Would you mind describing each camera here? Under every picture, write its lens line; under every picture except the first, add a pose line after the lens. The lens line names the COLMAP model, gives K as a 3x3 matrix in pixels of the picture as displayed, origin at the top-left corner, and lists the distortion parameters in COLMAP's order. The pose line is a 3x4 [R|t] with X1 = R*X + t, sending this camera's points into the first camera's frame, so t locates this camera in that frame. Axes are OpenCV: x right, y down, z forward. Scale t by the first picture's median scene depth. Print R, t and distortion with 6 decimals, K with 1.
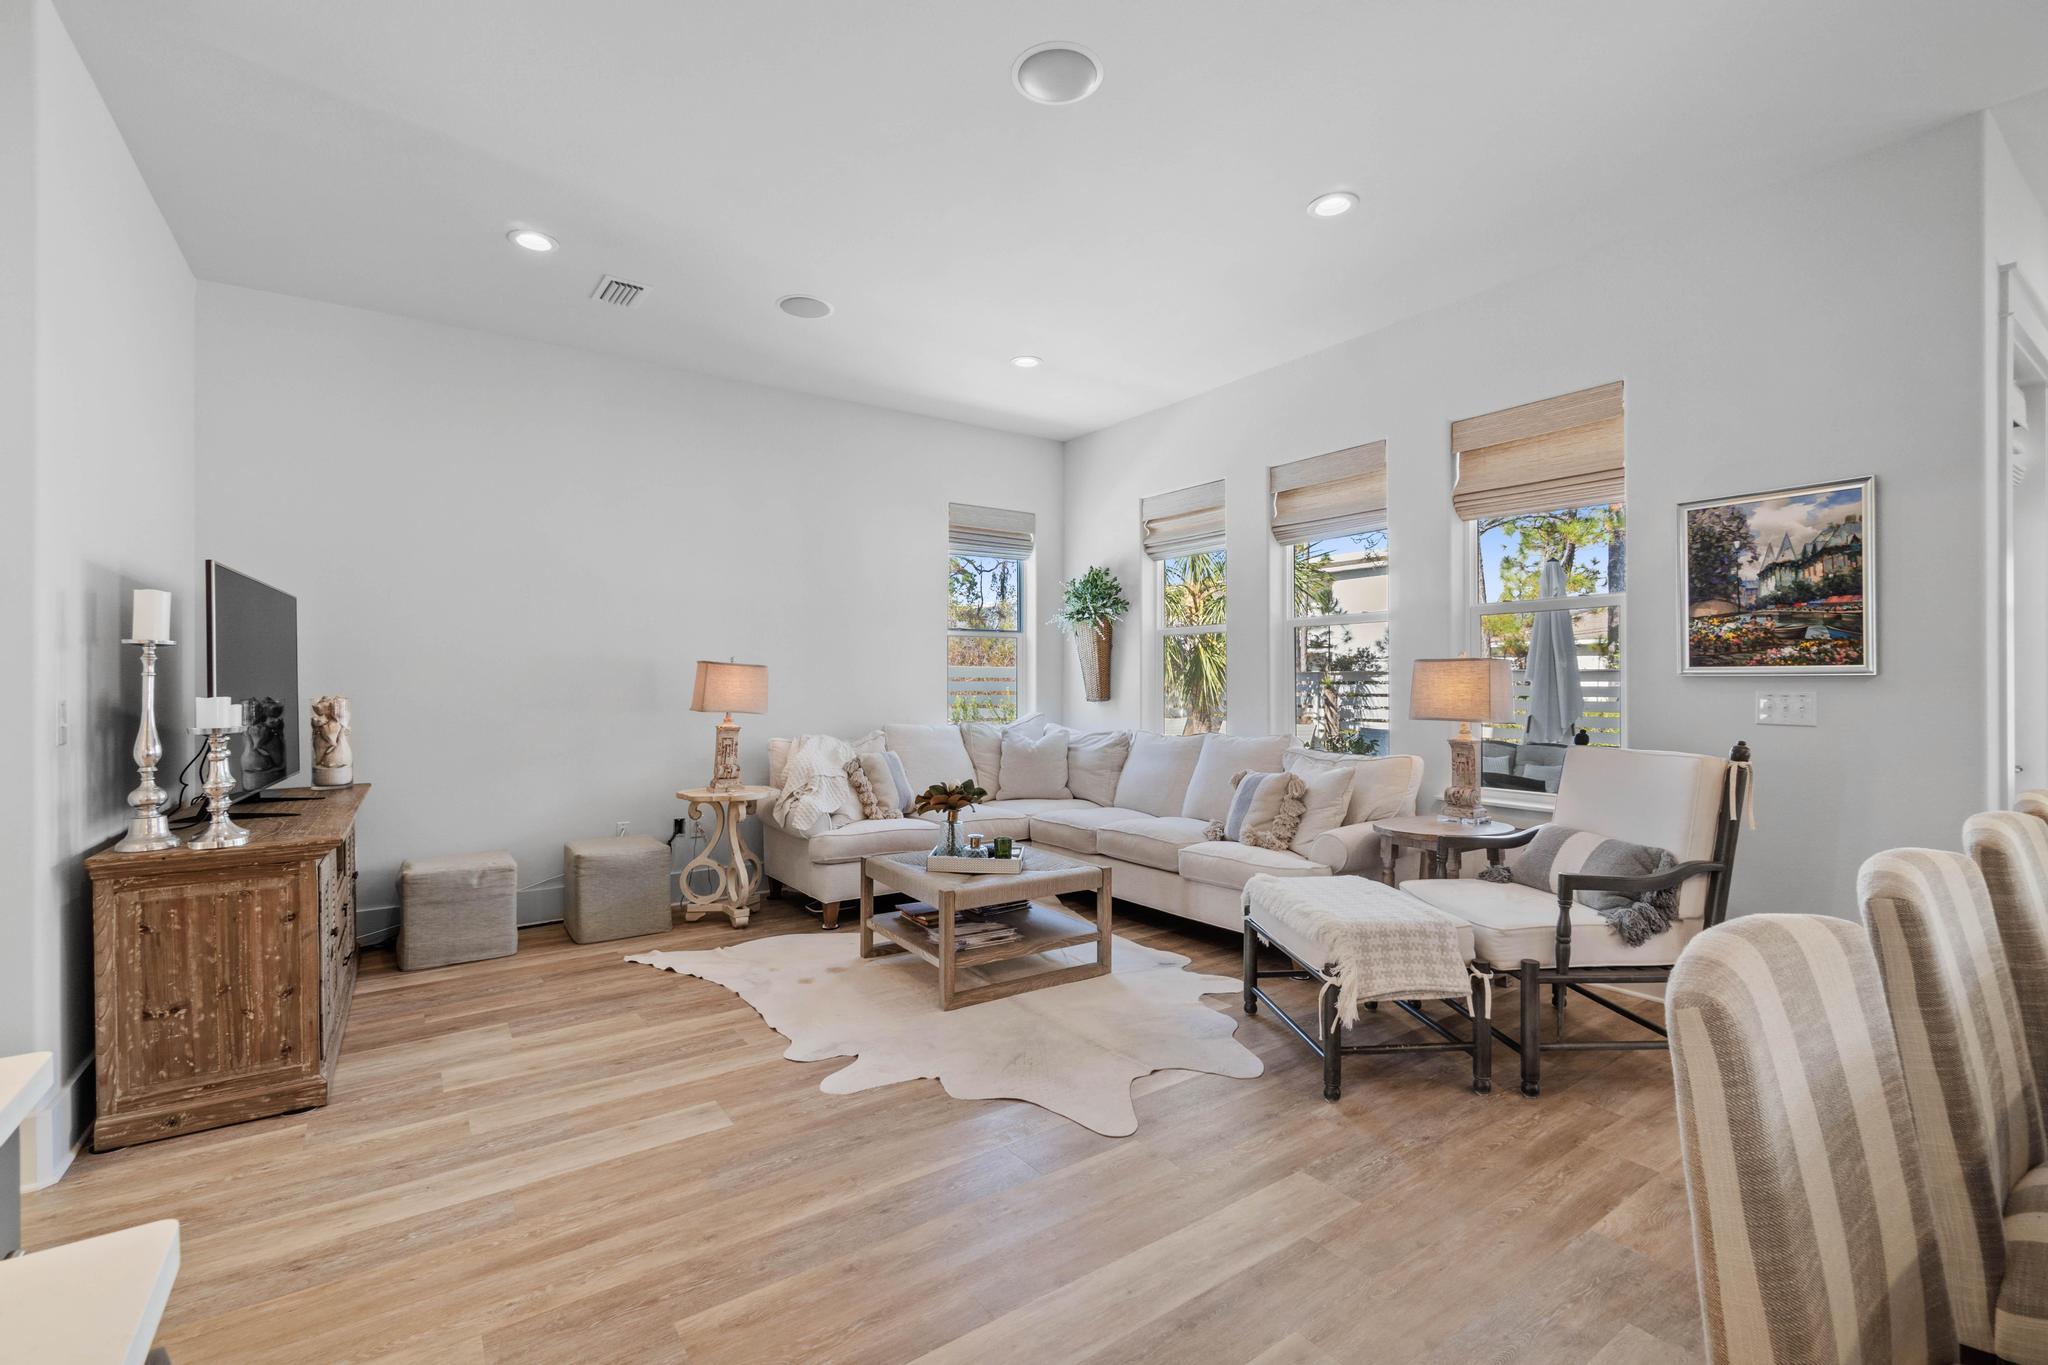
lens RADIAL K [[894.6, 0, 1015.4], [0, 894.6, 679.1], [0, 0, 1]] dist [-0.001828, 0.000137]
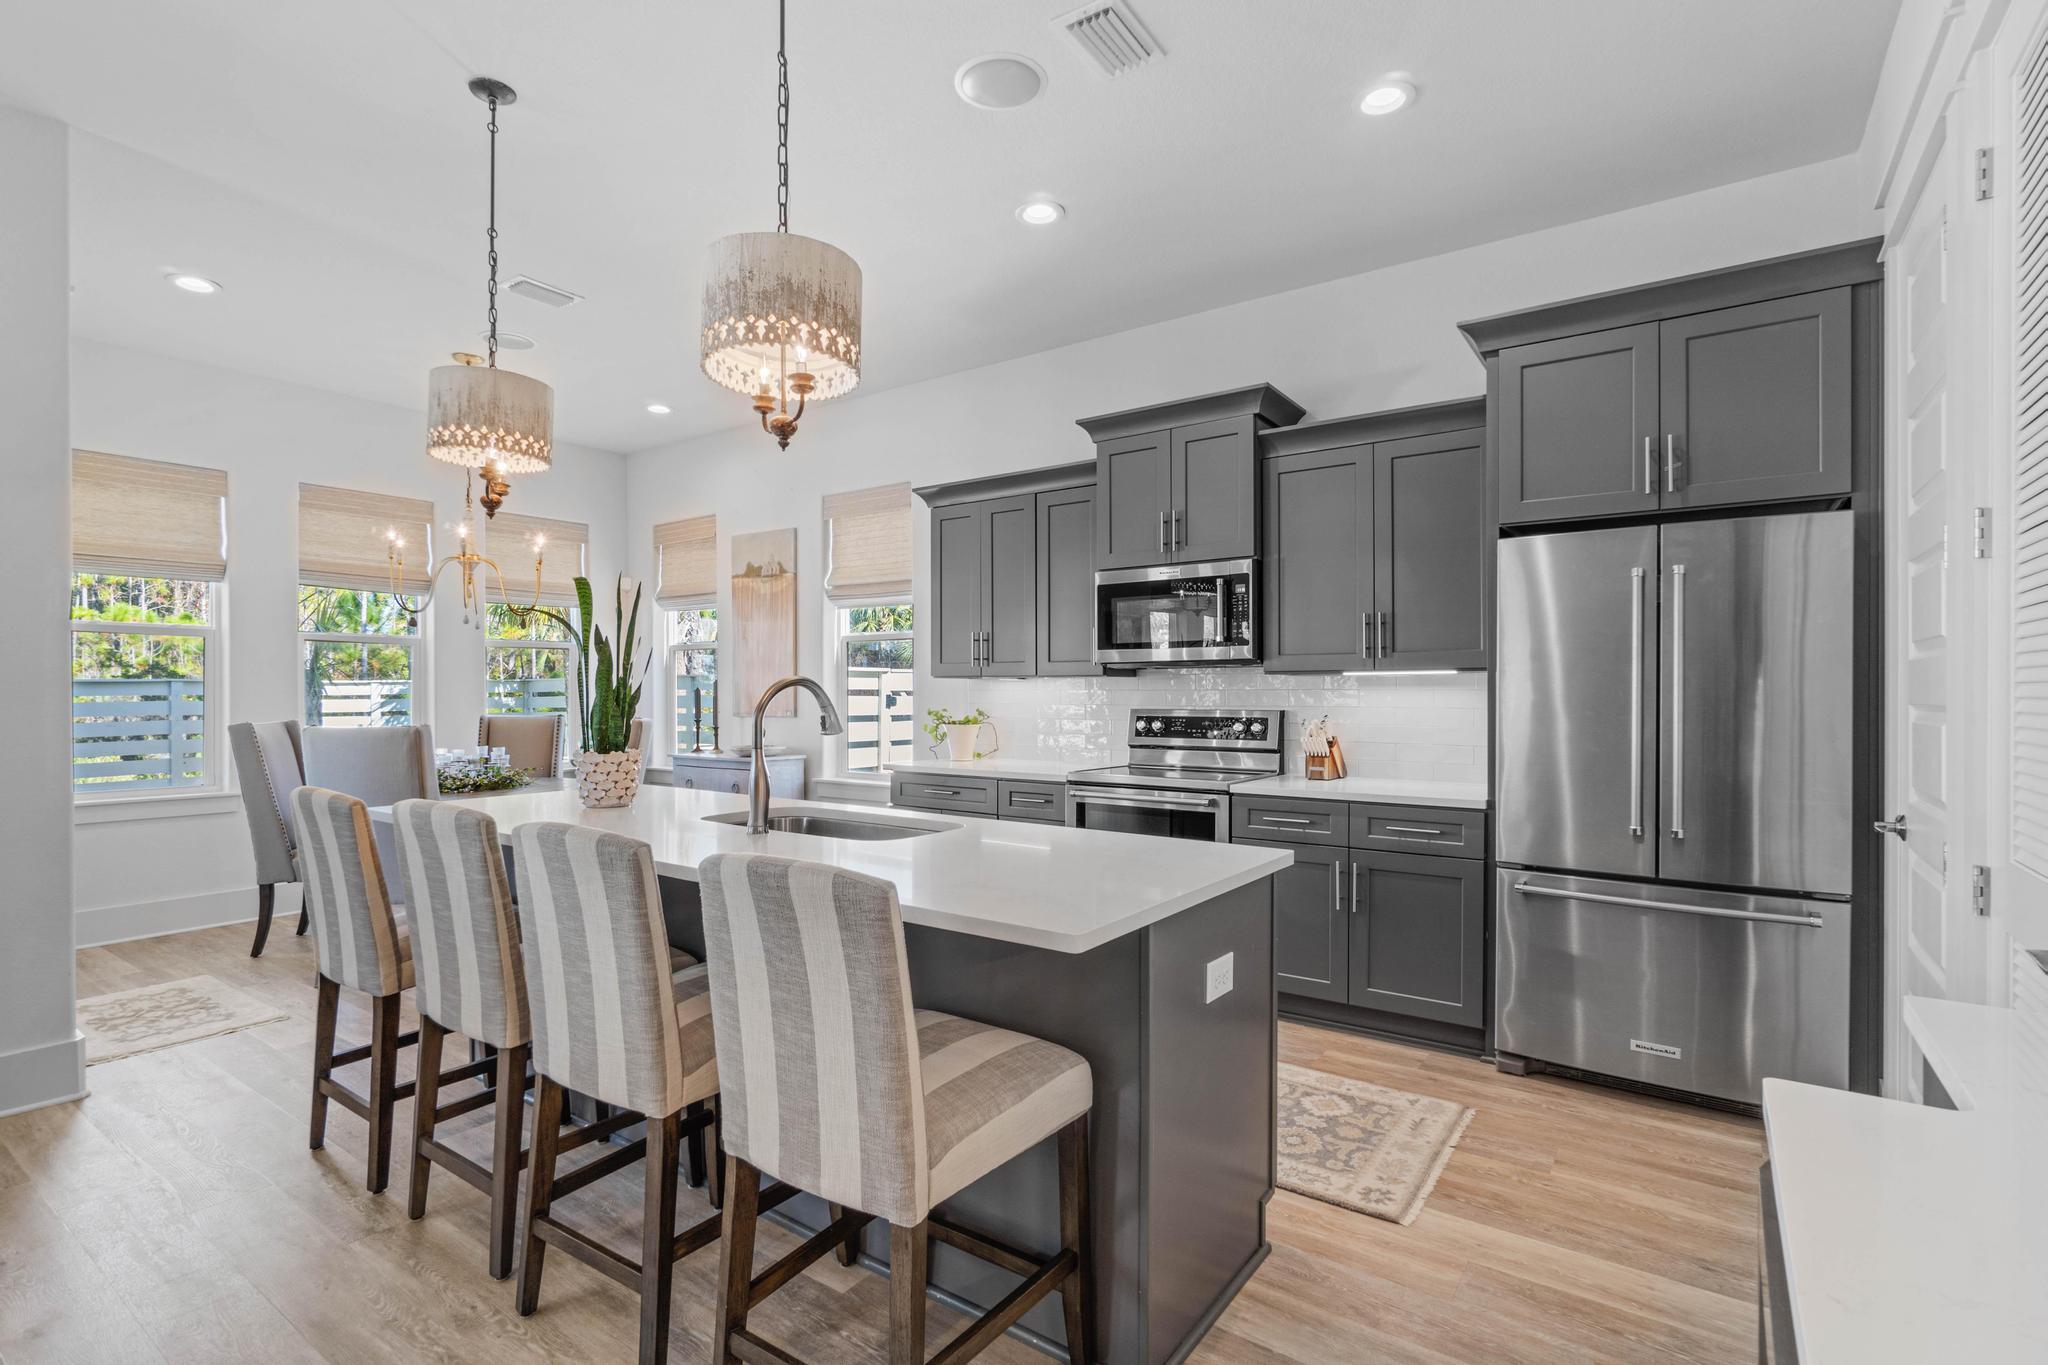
lens RADIAL K [[969.3, 0, 1012.2], [0, 969.3, 694.7], [0, 0, 1]] dist [-0.004118, -0.000244]
pose [[-0.334150, -0.002683, 0.942516, -0.245848], [-0.000391, 0.999996, 0.002708, -0.003606], [-0.942520, 0.000536, -0.334149, 0.318700]]
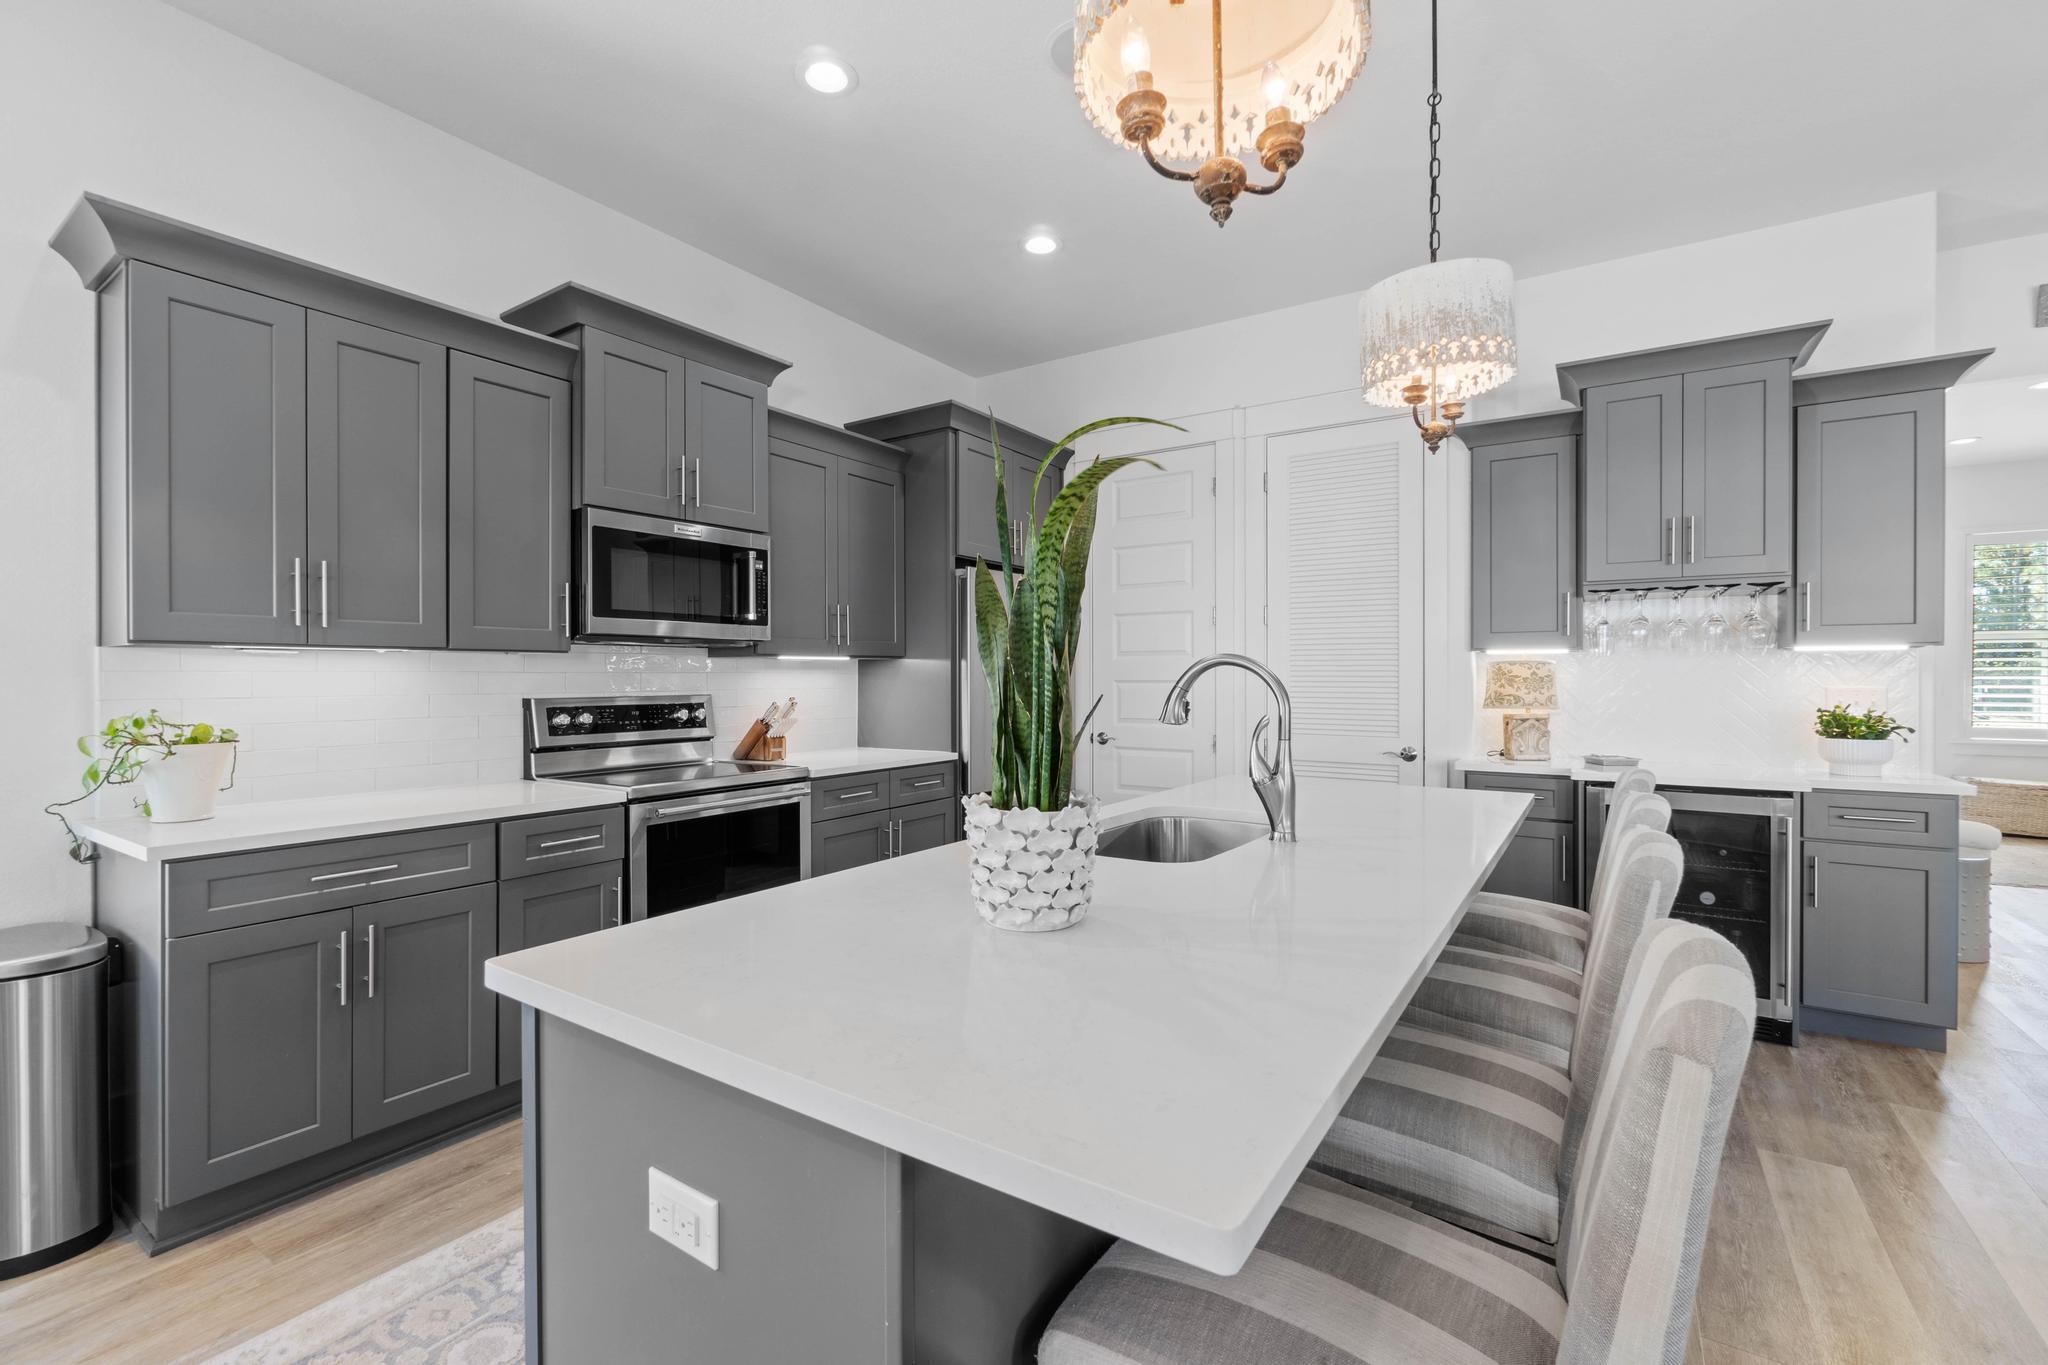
lens RADIAL K [[886.5, 0, 1013.8], [0, 886.5, 677.1], [0, 0, 1]] dist [-0.004271, -0.000746]
pose [[-0.932647, 0.001744, -0.360786, 0.929176], [0.001562, 0.999998, 0.000796, -0.001321], [0.360787, 0.000179, -0.932648, 0.737585]]
